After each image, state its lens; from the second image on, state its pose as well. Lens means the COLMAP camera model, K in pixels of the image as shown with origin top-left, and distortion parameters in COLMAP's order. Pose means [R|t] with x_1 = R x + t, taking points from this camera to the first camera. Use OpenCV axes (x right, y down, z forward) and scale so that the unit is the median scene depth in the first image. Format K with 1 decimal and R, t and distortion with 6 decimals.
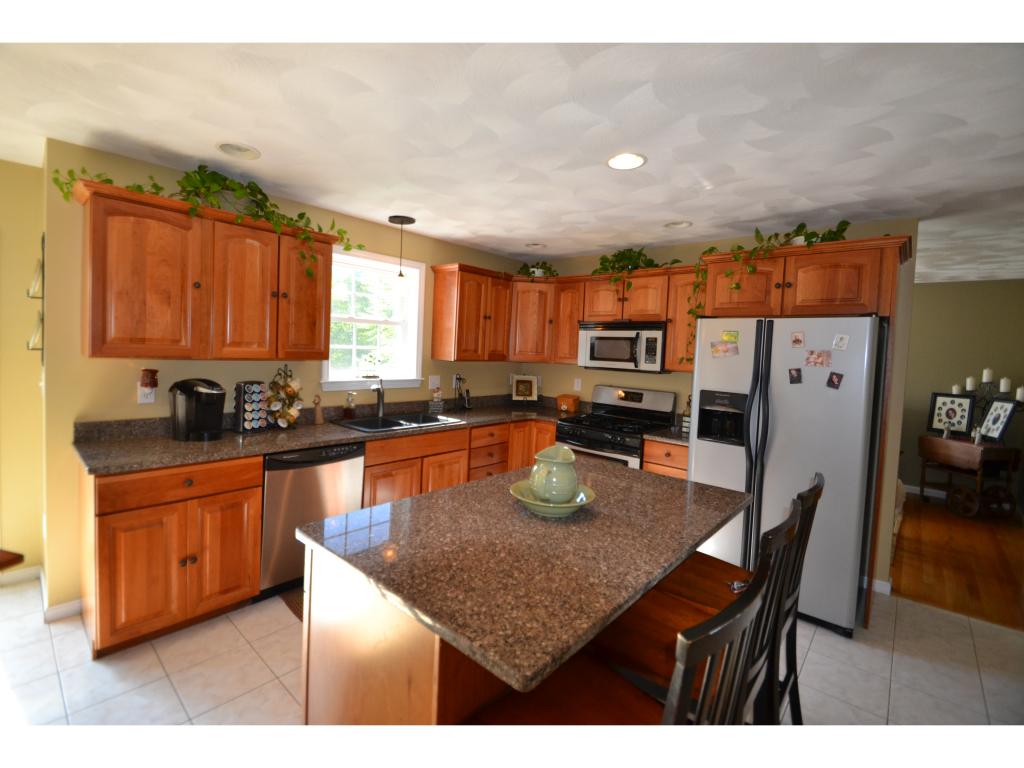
lens RADIAL K [[459.3, 0, 496.7], [0, 459.3, 369.8], [0, 0, 1]] dist [0.001223, -0.009553]
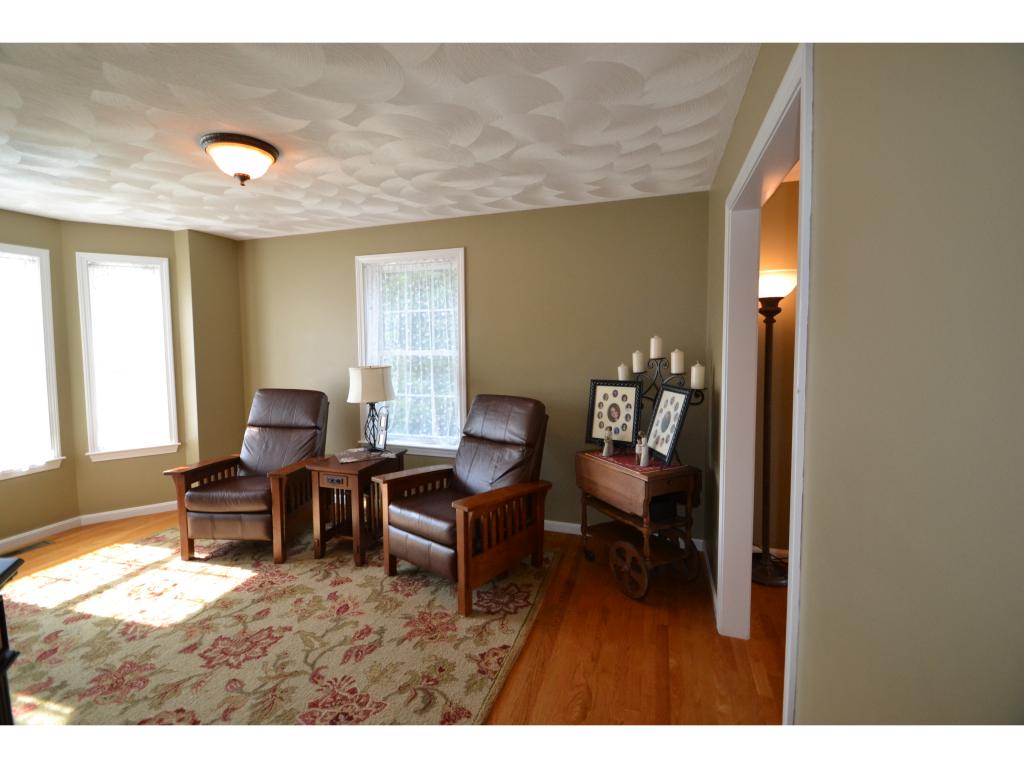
lens RADIAL K [[459.3, 0, 496.7], [0, 459.3, 369.8], [0, 0, 1]] dist [0.001223, -0.009553]
pose [[0.917478, -0.076878, 0.390287, 0.629515], [0.066893, 0.996992, 0.039135, 0.003900], [-0.392122, -0.009798, 0.919861, 0.504014]]
